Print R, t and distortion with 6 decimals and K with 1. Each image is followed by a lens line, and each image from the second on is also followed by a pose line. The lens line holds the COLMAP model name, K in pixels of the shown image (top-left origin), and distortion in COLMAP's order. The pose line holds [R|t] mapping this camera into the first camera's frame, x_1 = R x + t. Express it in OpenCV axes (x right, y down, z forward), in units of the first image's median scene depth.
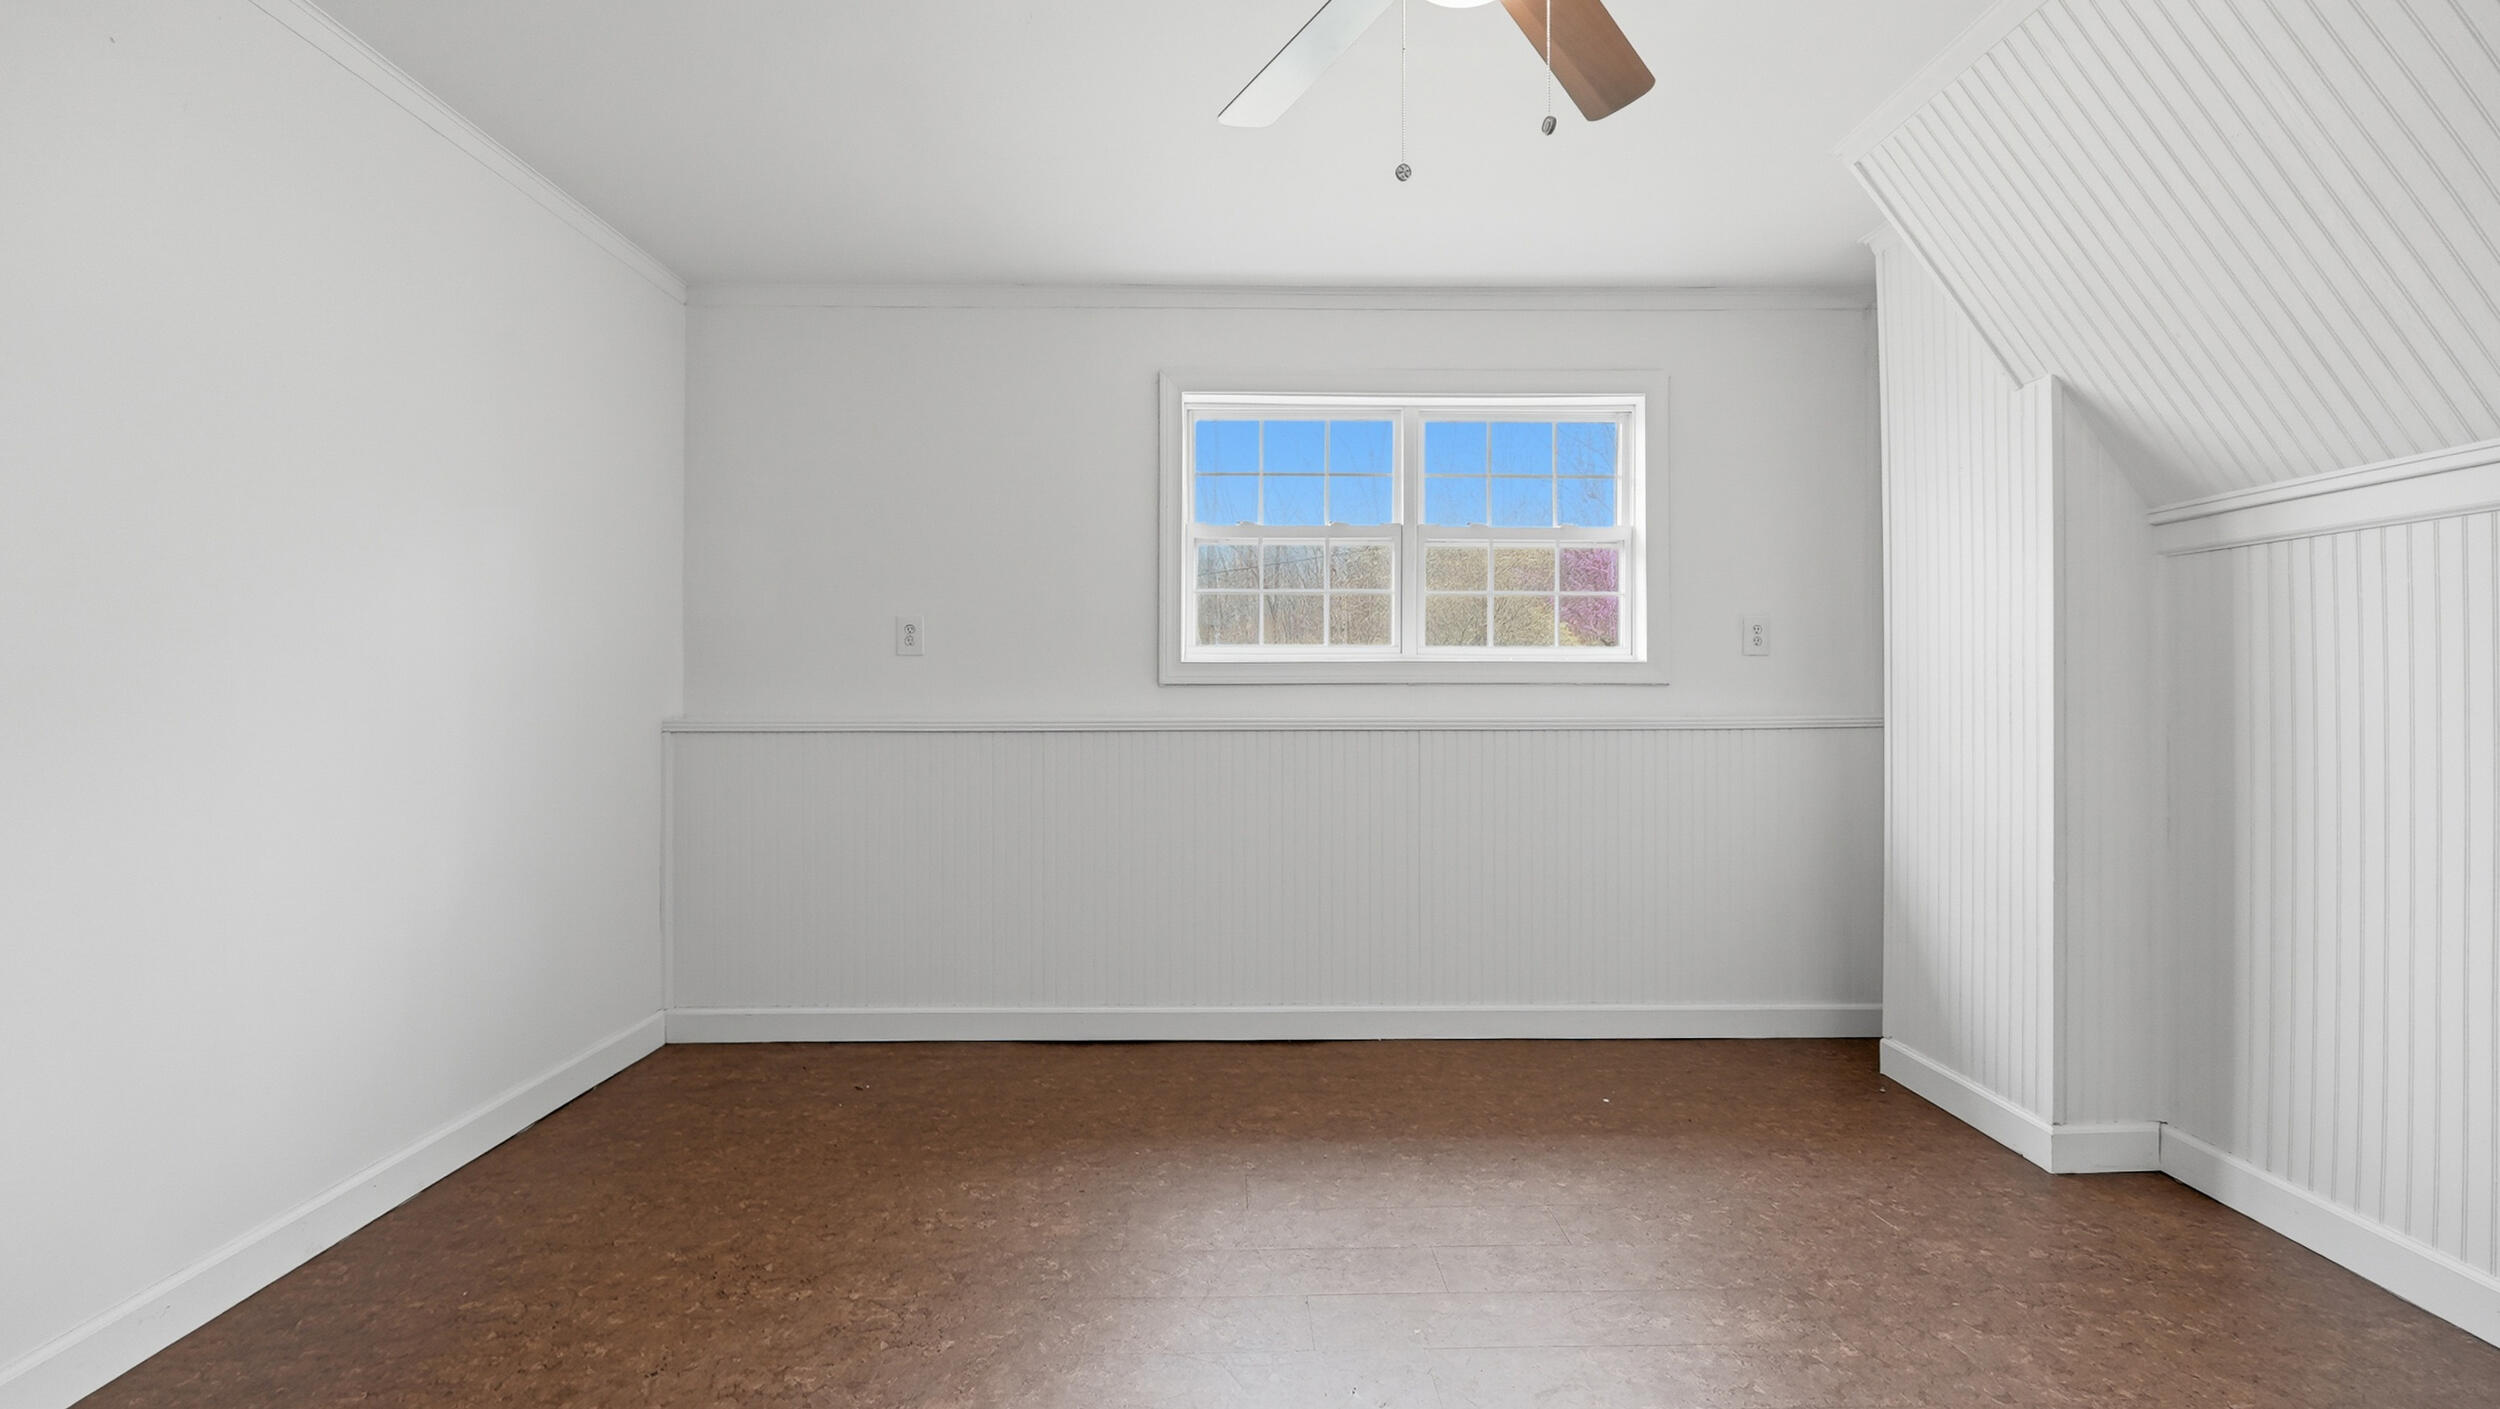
lens RADIAL K [[934.3, 0, 1252.6], [0, 934.3, 688.8], [0, 0, 1]] dist [-0.002029, 0.000066]
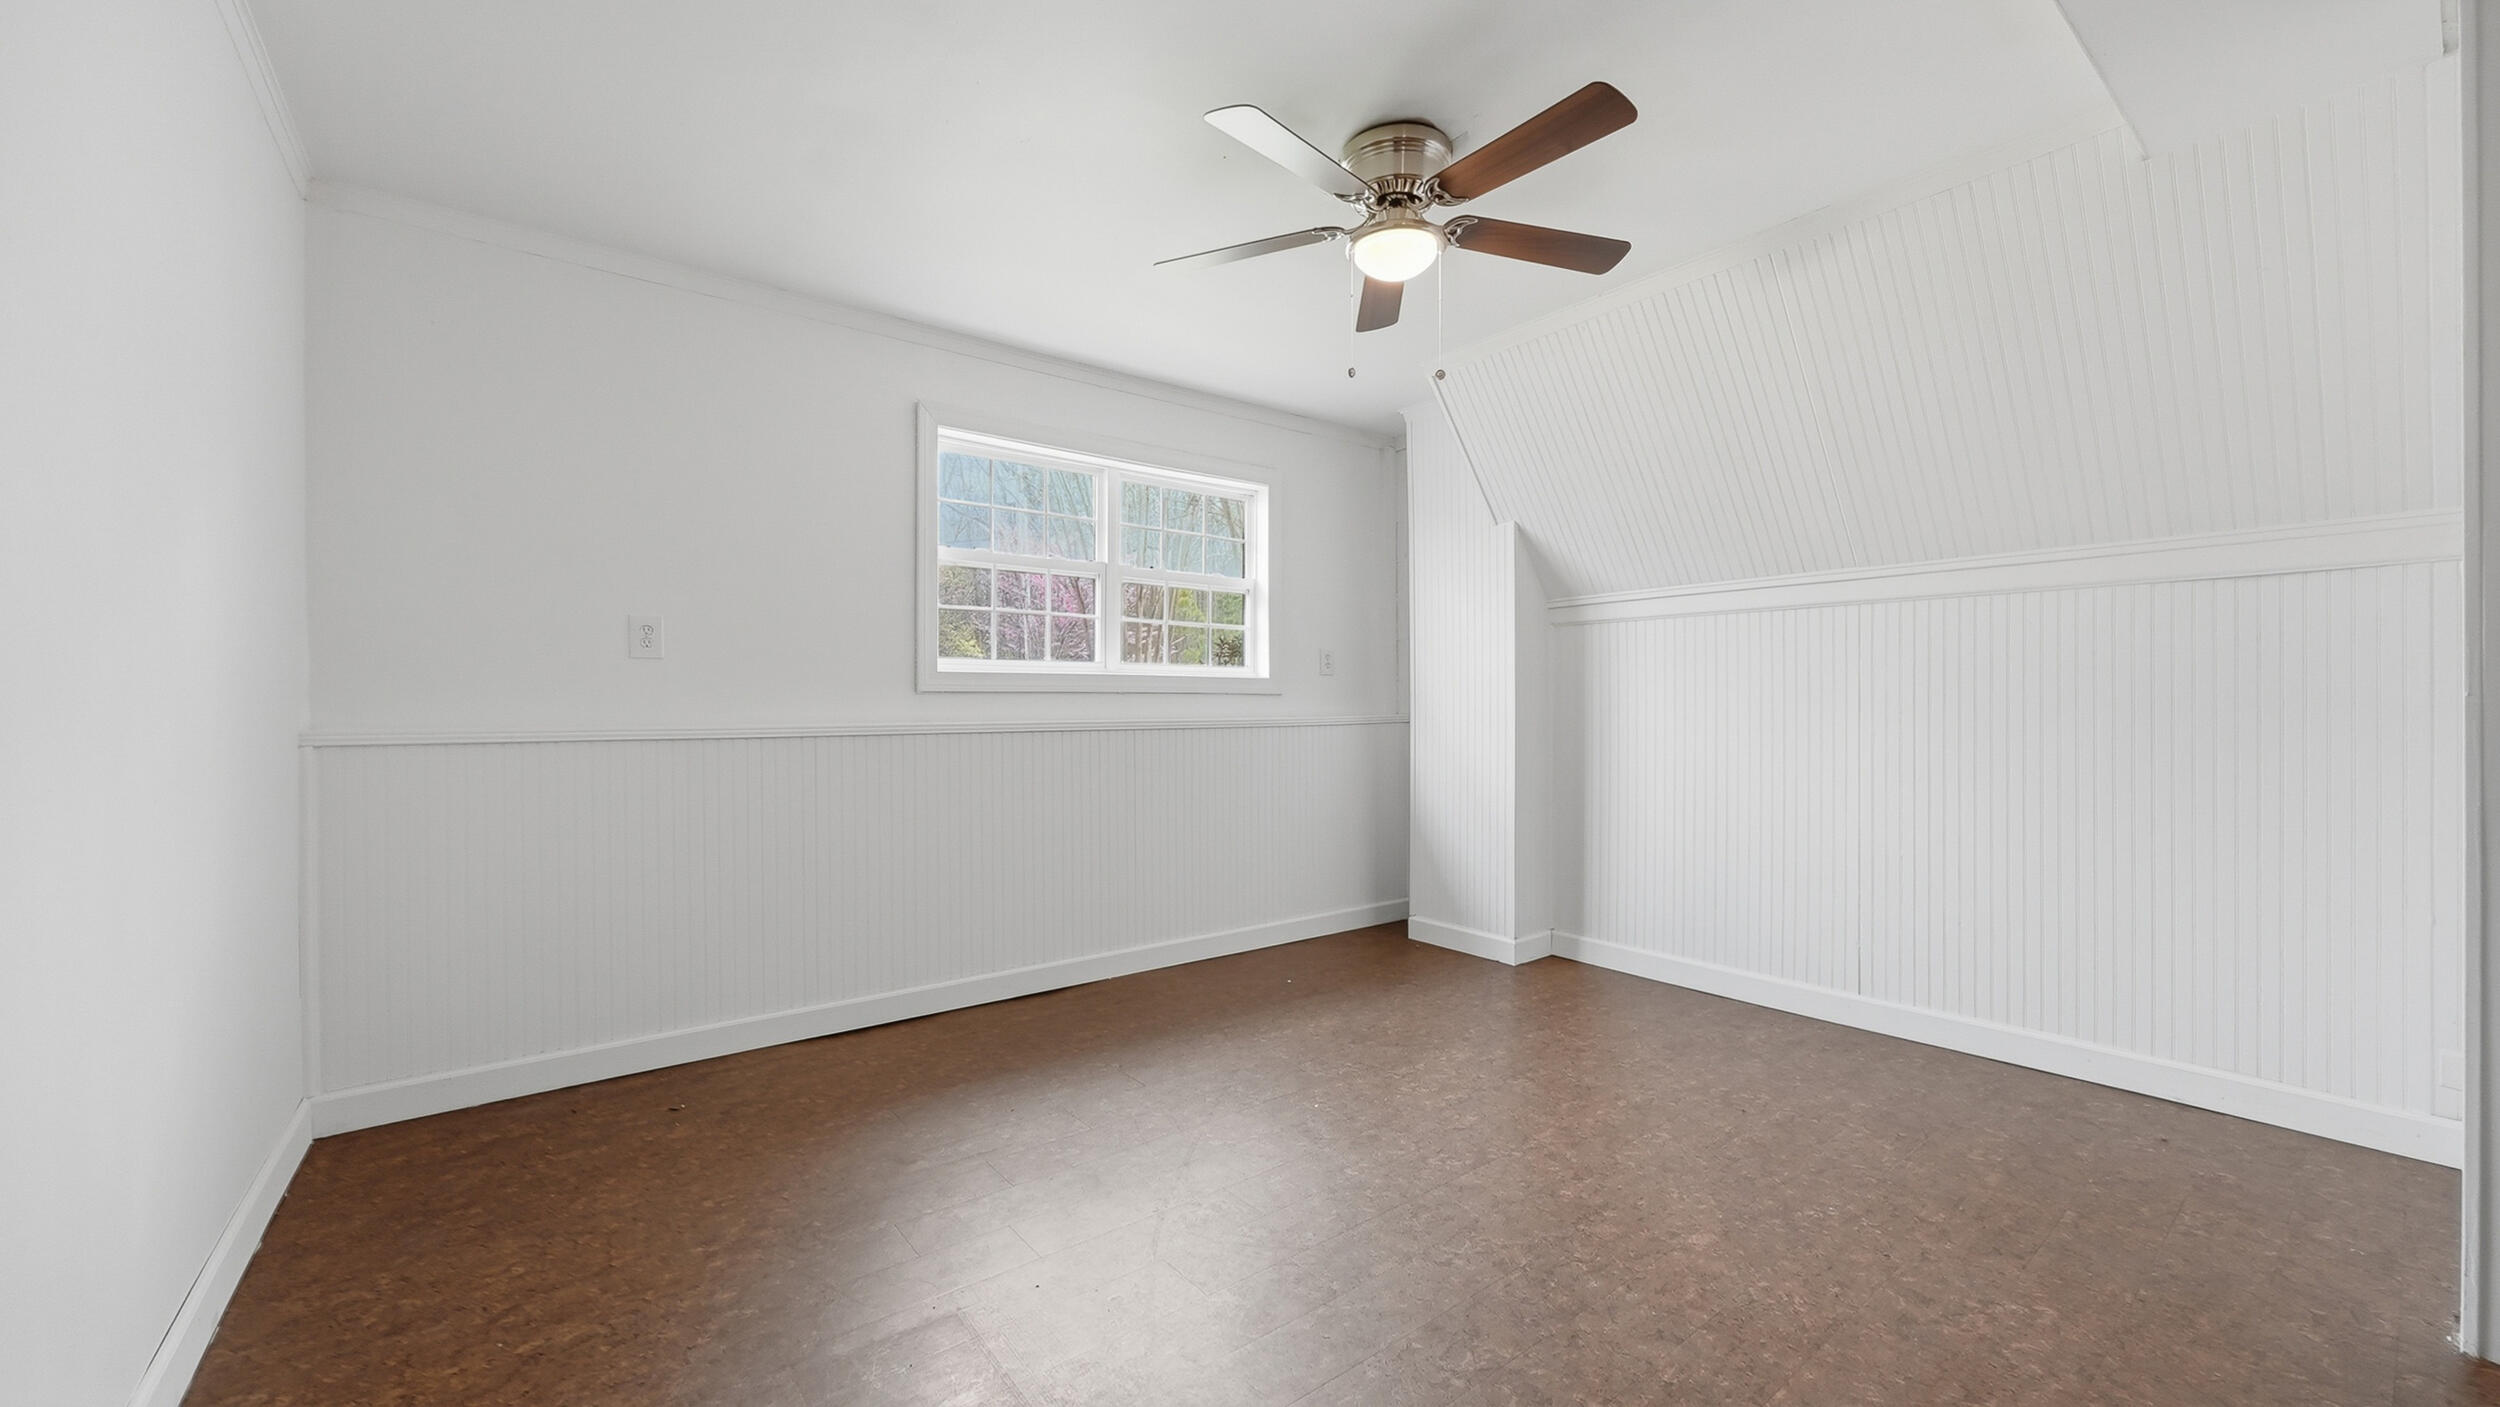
lens RADIAL K [[934.3, 0, 1217.2], [0, 934.3, 715.1], [0, 0, 1]] dist [-0.002029, 0.000066]
pose [[0.813547, -0.007640, 0.581448, -0.477053], [-0.000989, 0.999894, 0.014521, 0.006967], [-0.581498, -0.012389, 0.813454, -0.092227]]
